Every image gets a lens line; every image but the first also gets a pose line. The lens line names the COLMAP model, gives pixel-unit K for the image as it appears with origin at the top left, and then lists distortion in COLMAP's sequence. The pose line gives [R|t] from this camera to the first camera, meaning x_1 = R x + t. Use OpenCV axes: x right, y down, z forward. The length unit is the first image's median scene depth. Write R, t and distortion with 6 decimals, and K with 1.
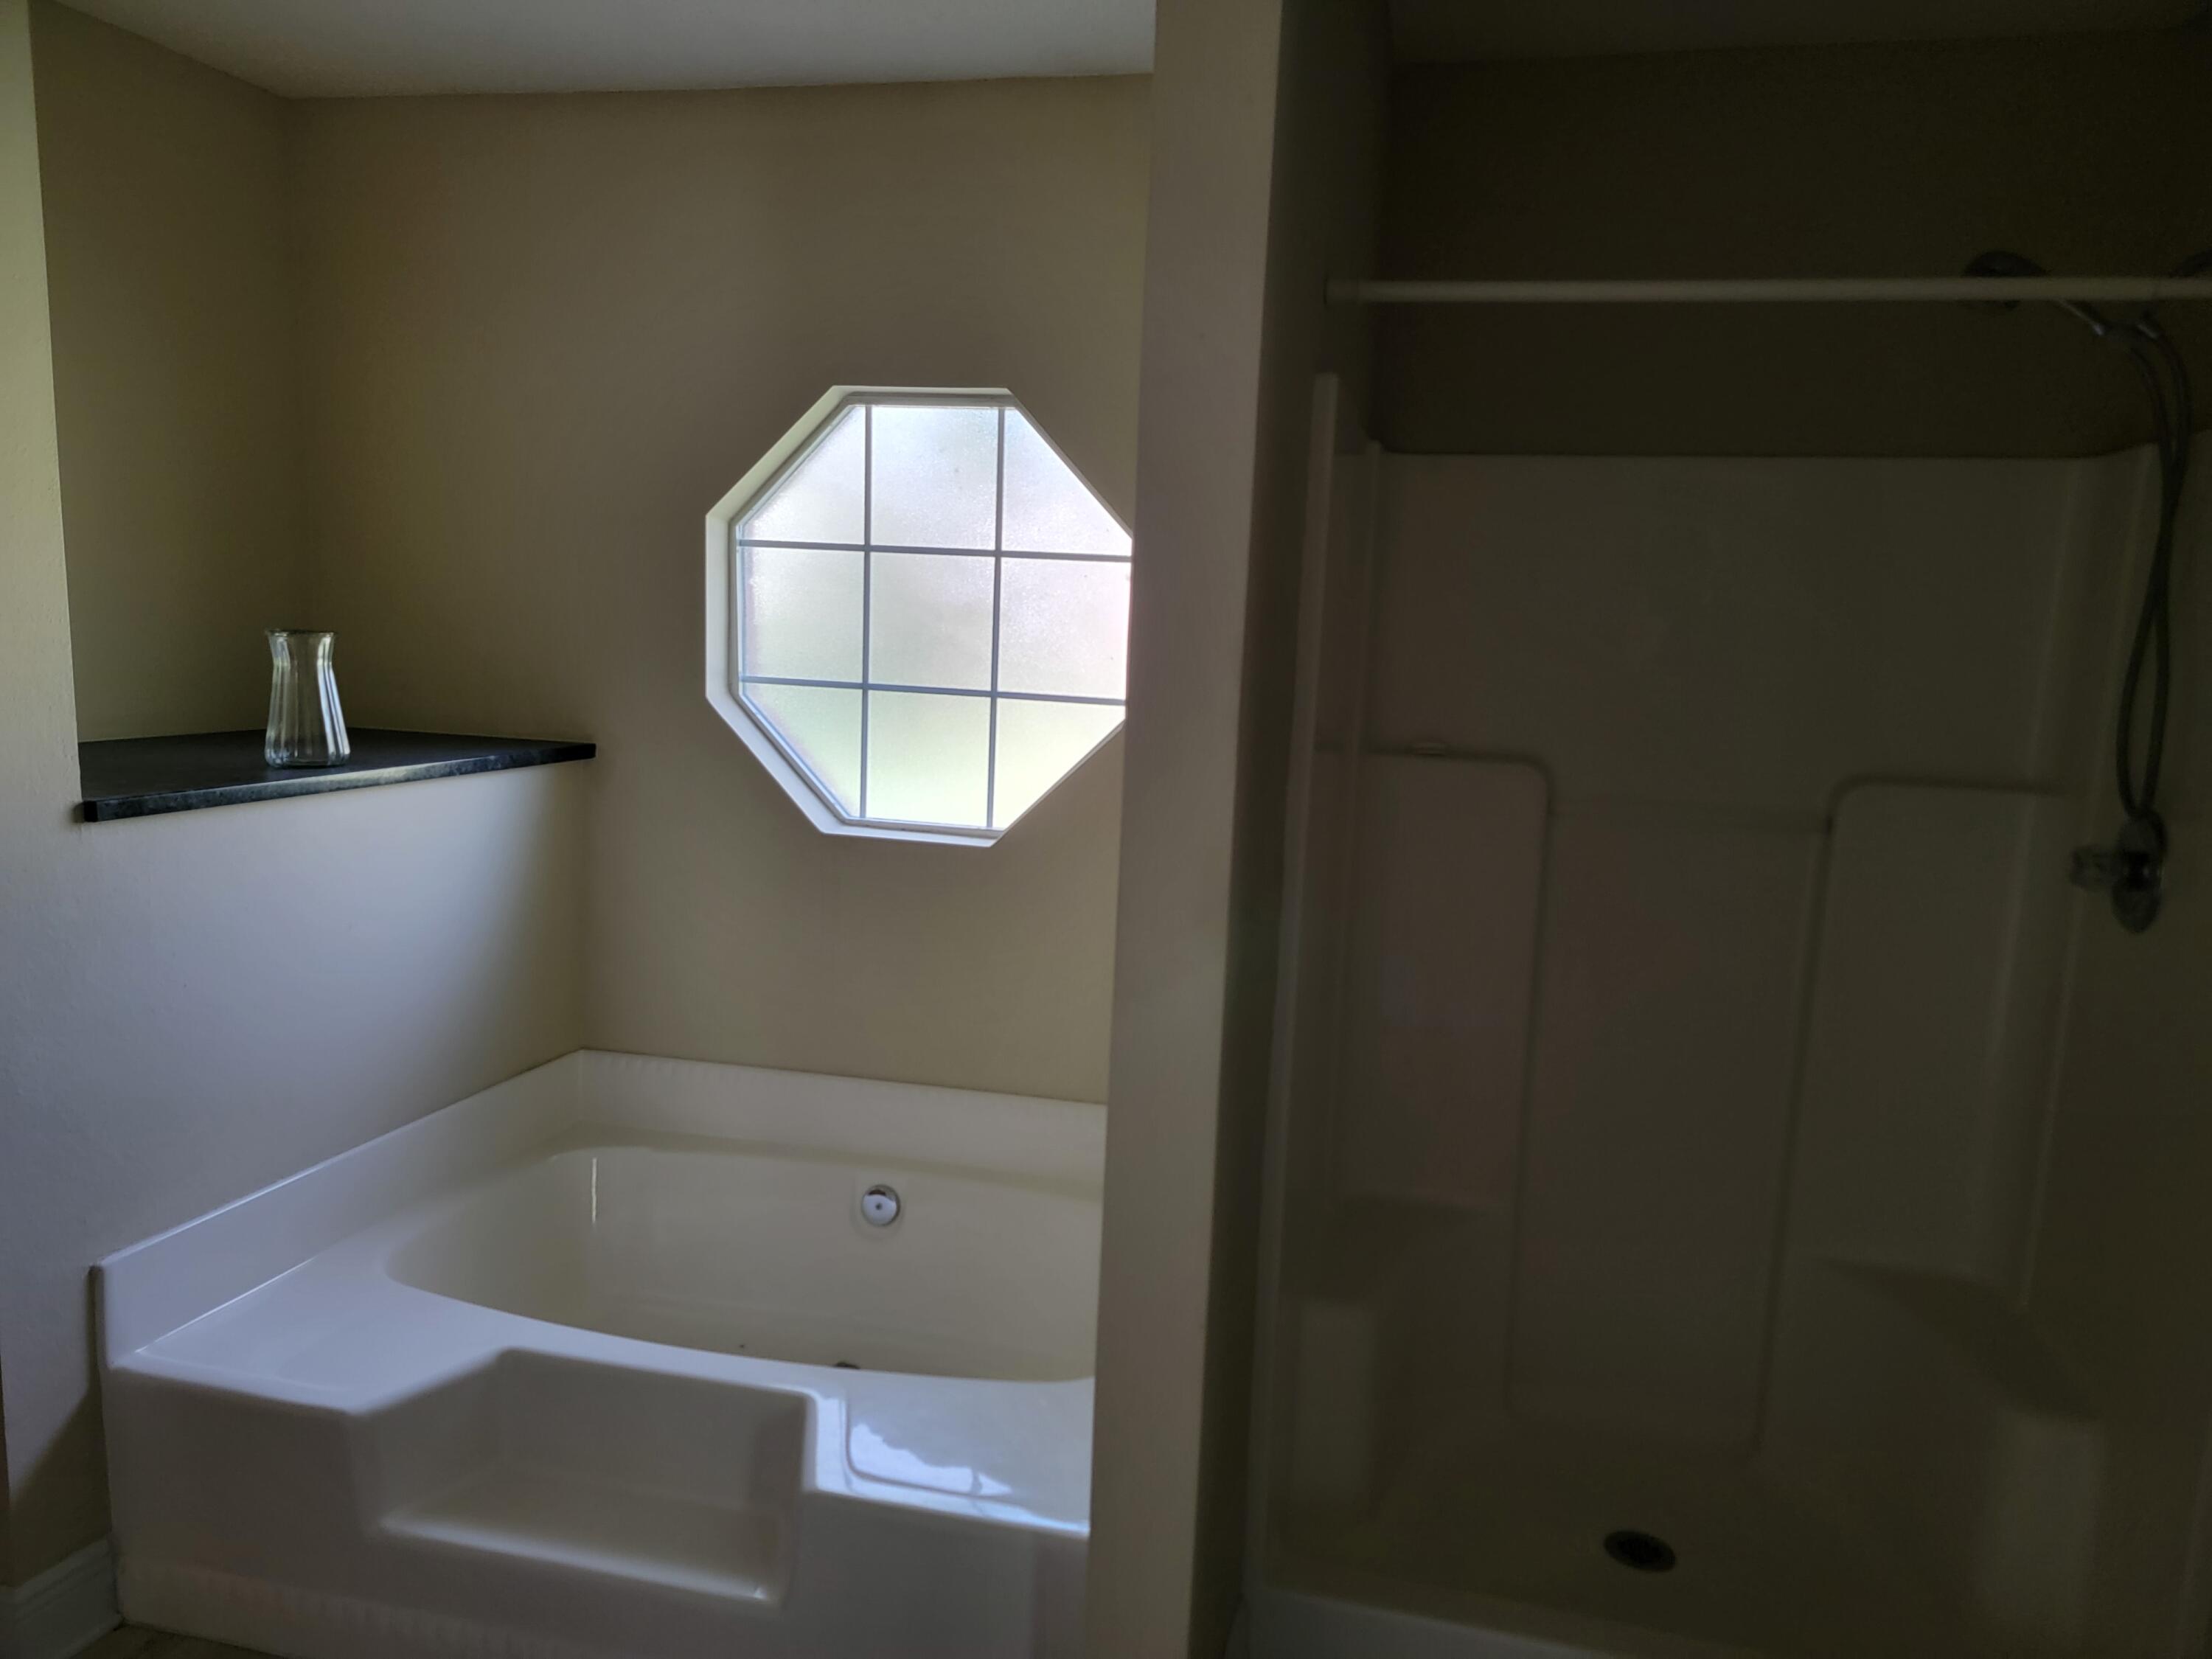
lens RADIAL K [[1530.8, 0, 1111.0], [0, 1530.8, 881.1], [0, 0, 1]] dist [0.059846, -0.048629]
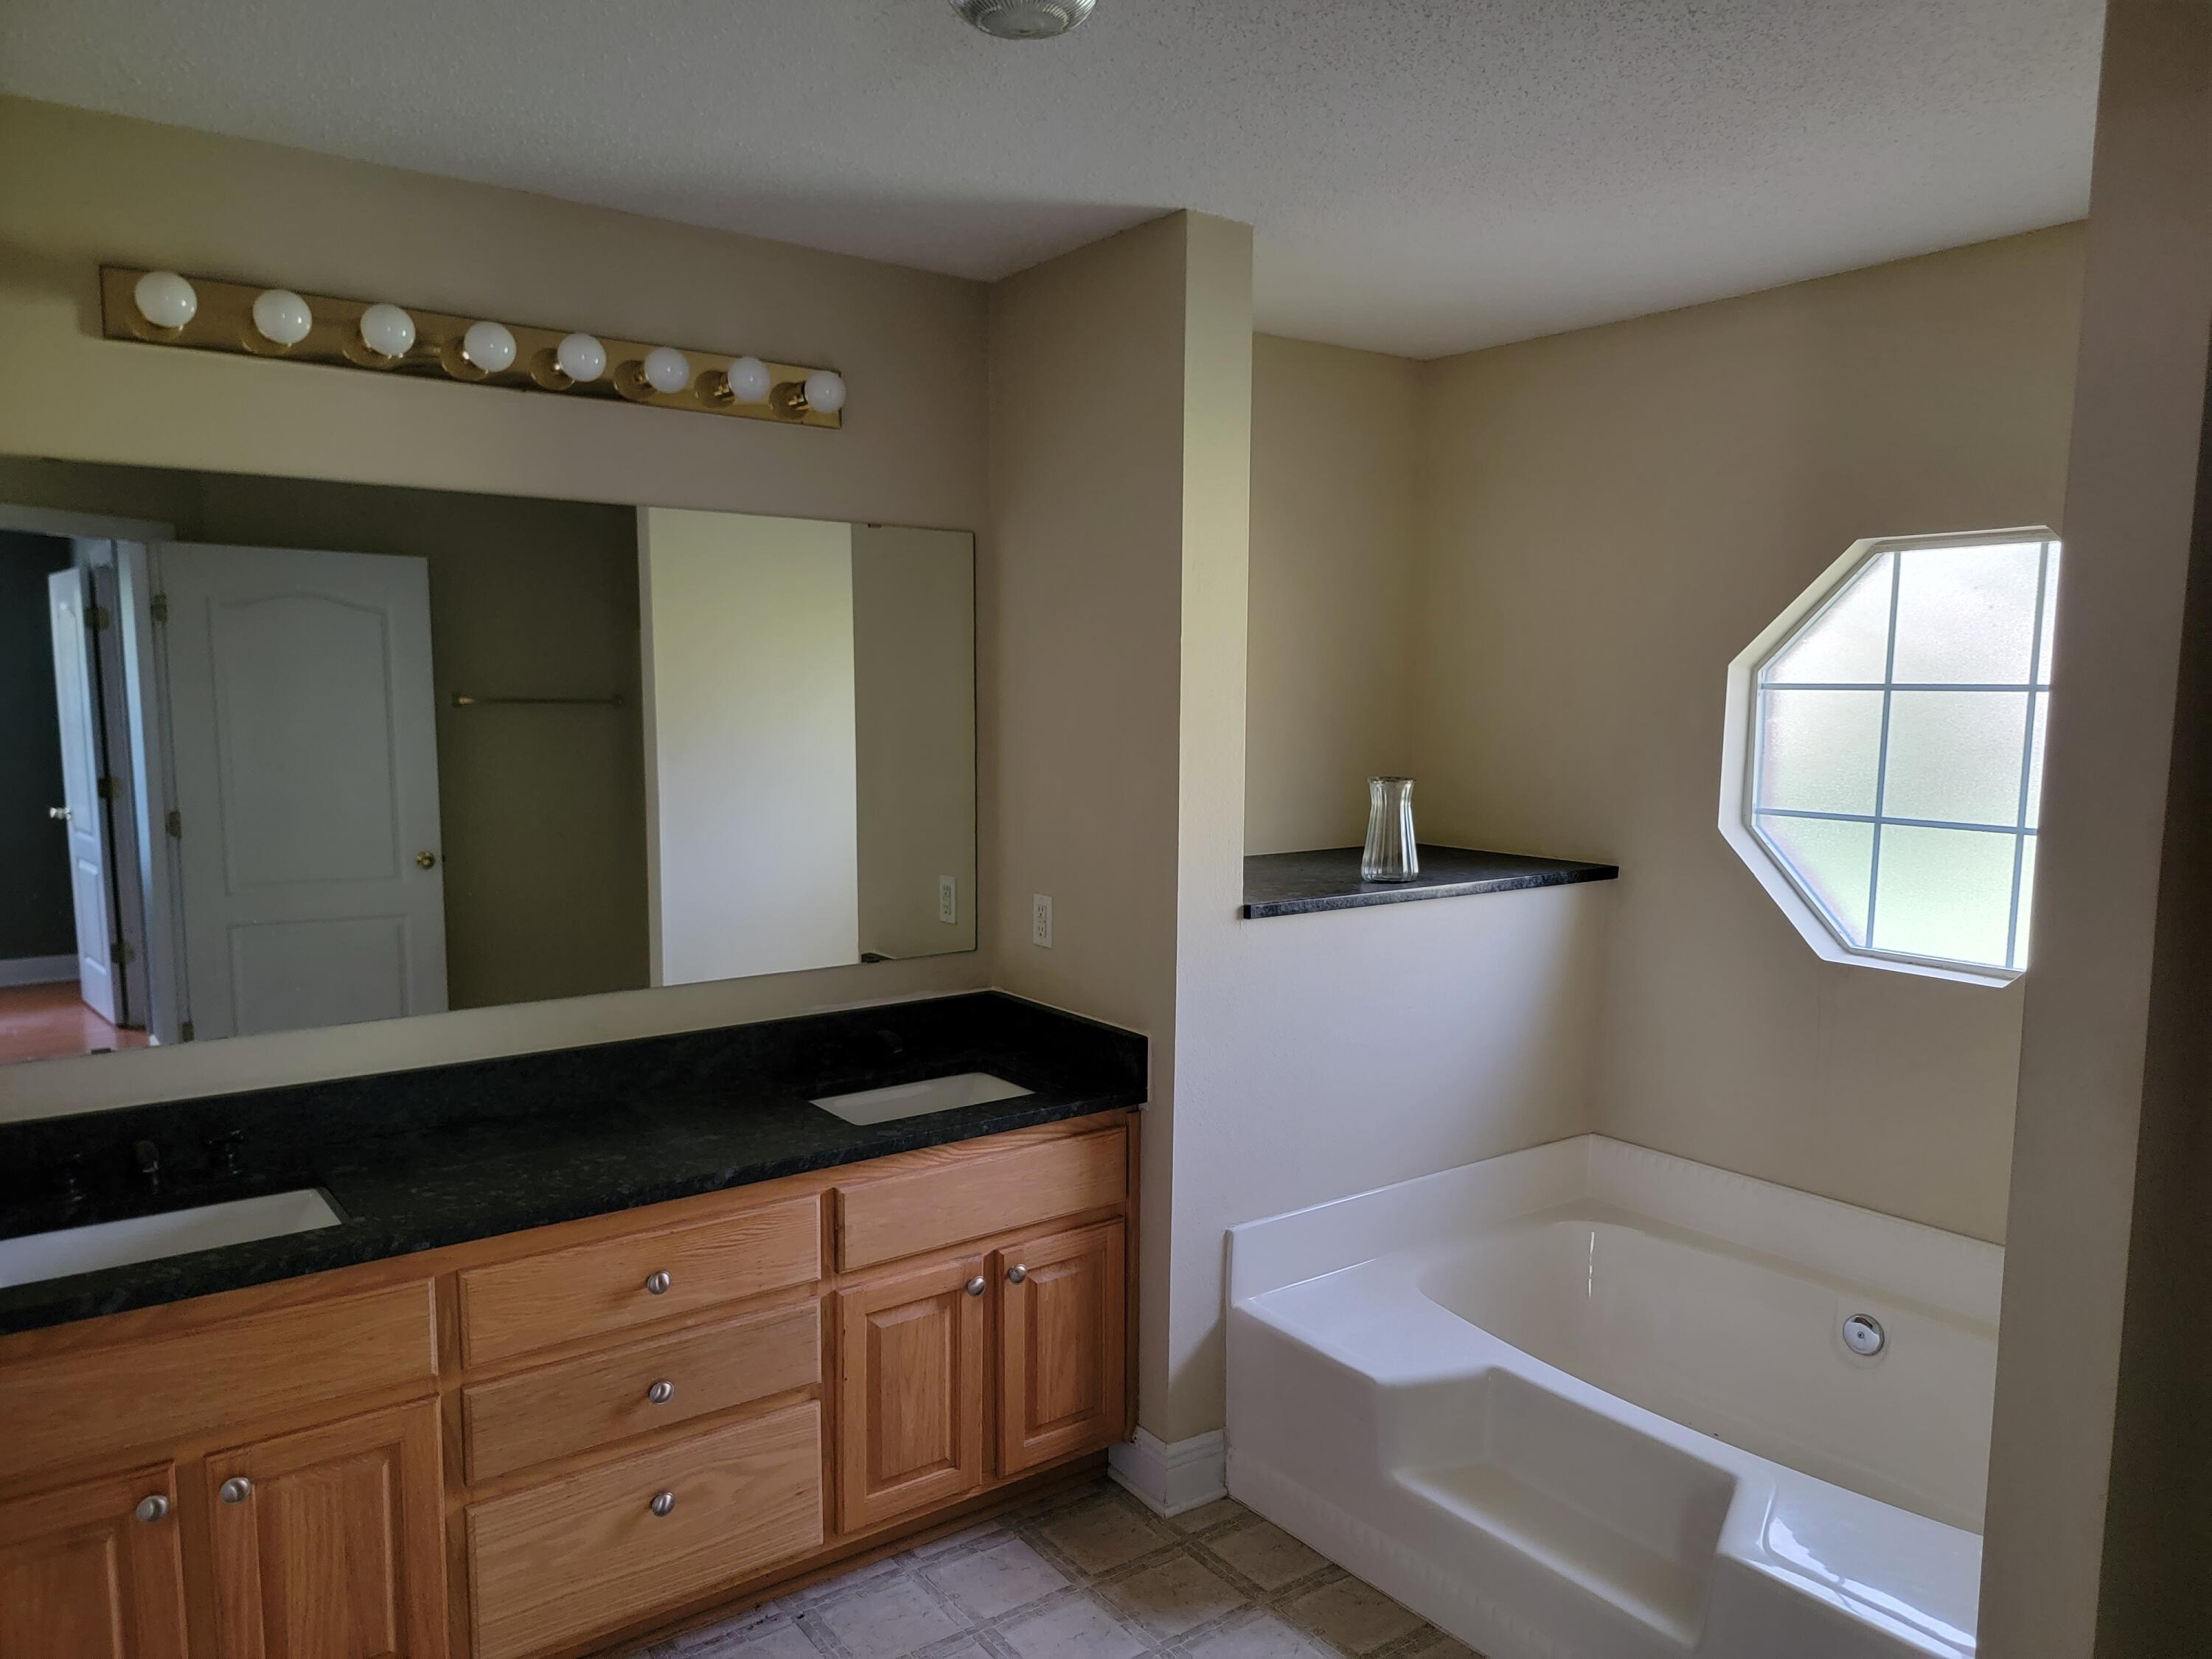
lens RADIAL K [[1550.3, 0, 1106.0], [0, 1550.3, 829.5], [0, 0, 1]] dist [0.145376, 0.000210]
pose [[0.765916, 0.013120, -0.642807, 0.138525], [-0.071723, 0.995295, -0.065145, -0.013782], [0.638928, 0.096000, 0.763253, -0.156263]]
